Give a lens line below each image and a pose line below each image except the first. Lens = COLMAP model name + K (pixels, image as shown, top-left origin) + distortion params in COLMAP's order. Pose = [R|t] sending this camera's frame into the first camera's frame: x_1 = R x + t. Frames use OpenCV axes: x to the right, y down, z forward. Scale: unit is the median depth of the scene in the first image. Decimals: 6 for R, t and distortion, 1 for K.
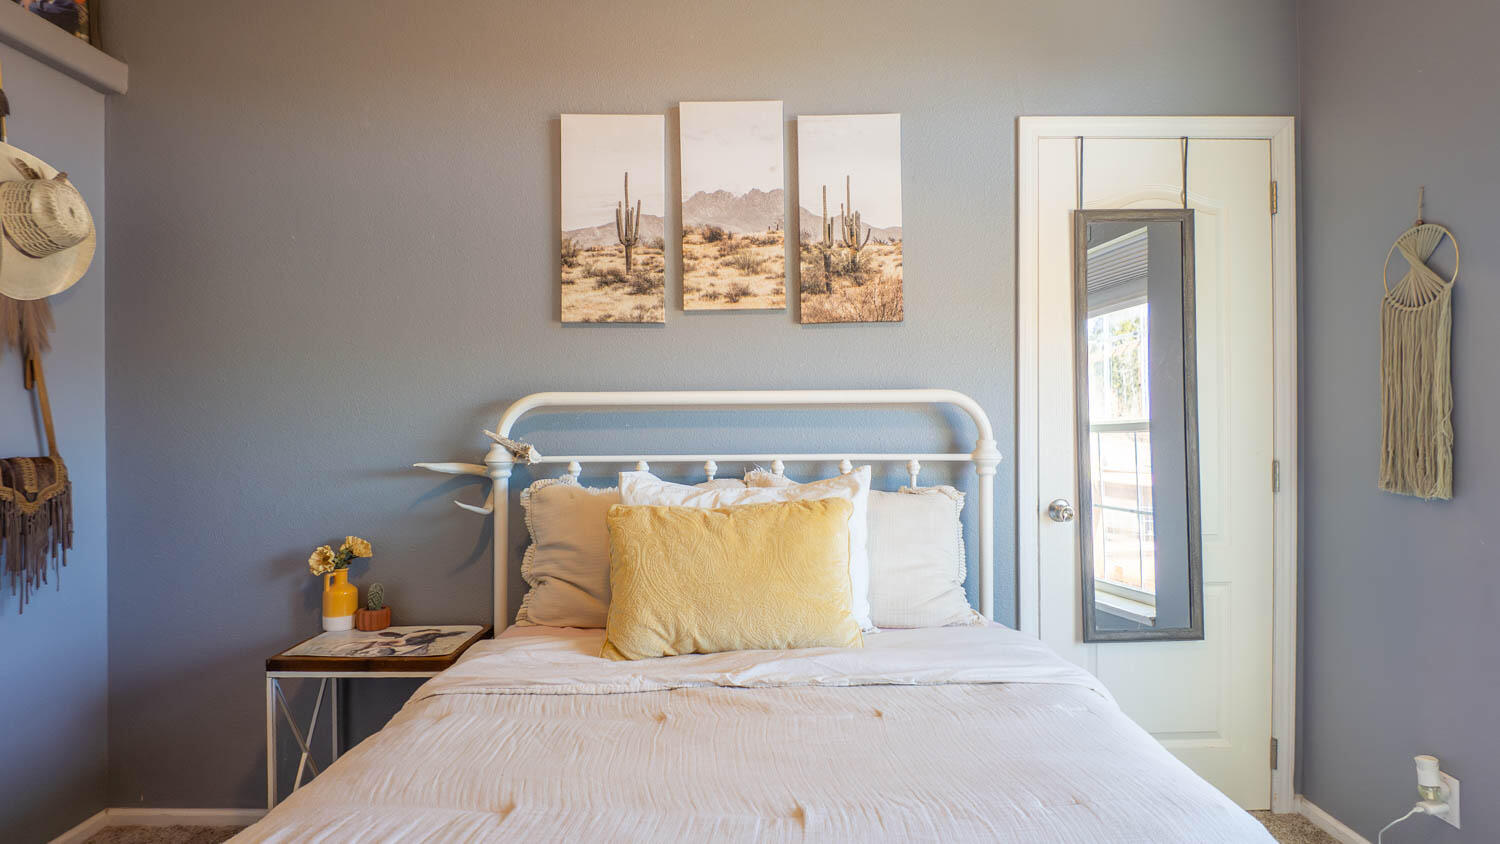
lens RADIAL K [[776.7, 0, 738.2], [0, 776.7, 428.9], [0, 0, 1]] dist [-0.001658, -0.010245]
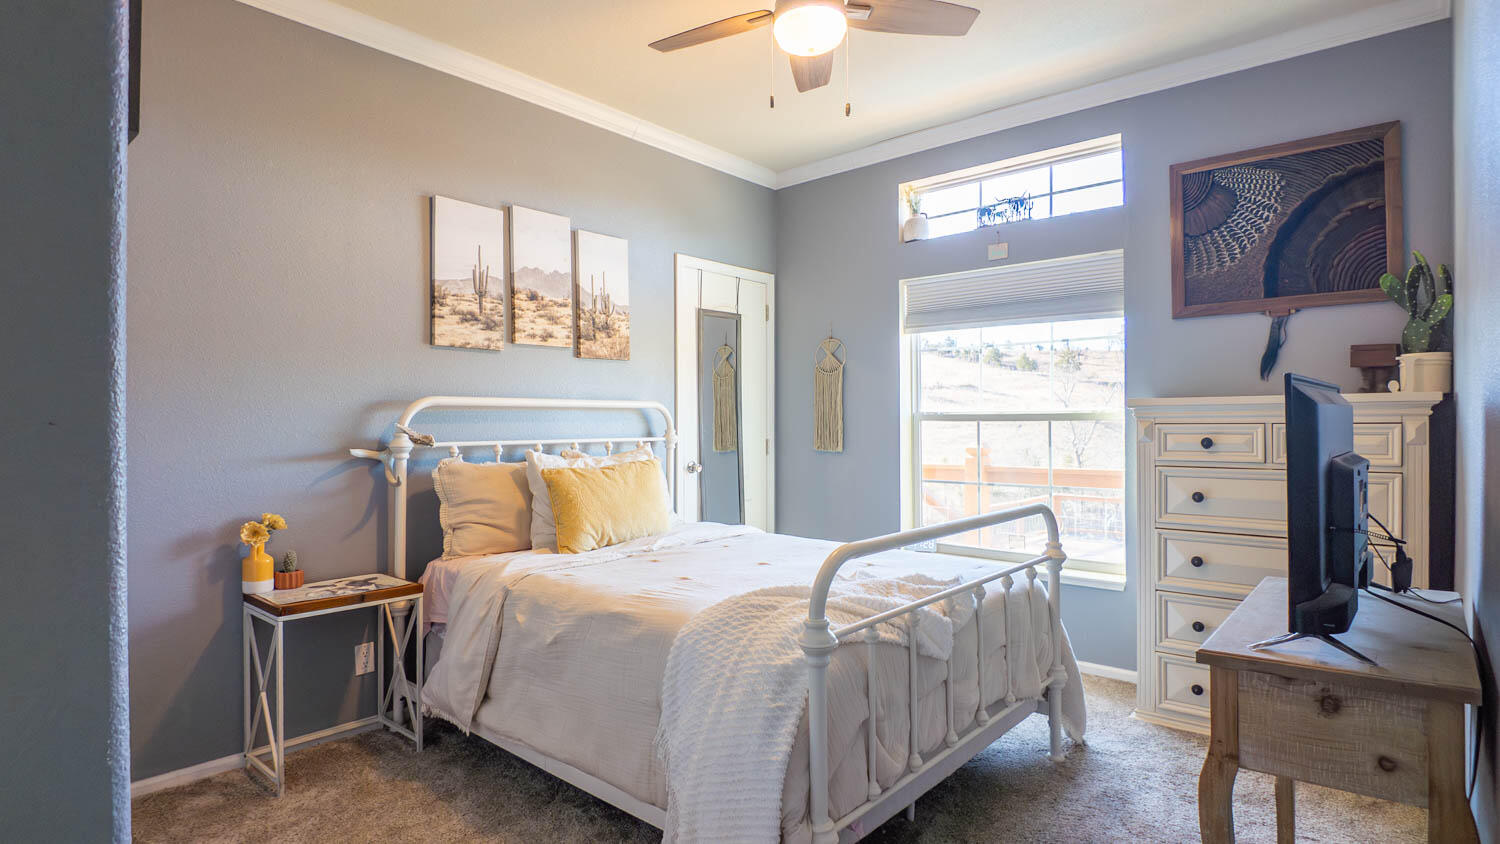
lens RADIAL K [[776.7, 0, 759.6], [0, 776.7, 420.0], [0, 0, 1]] dist [-0.001658, -0.010245]
pose [[0.649728, 0.006208, 0.760142, -0.905987], [0.002240, 0.999947, -0.010081, 0.011358], [-0.760164, 0.008253, 0.649679, -0.335916]]
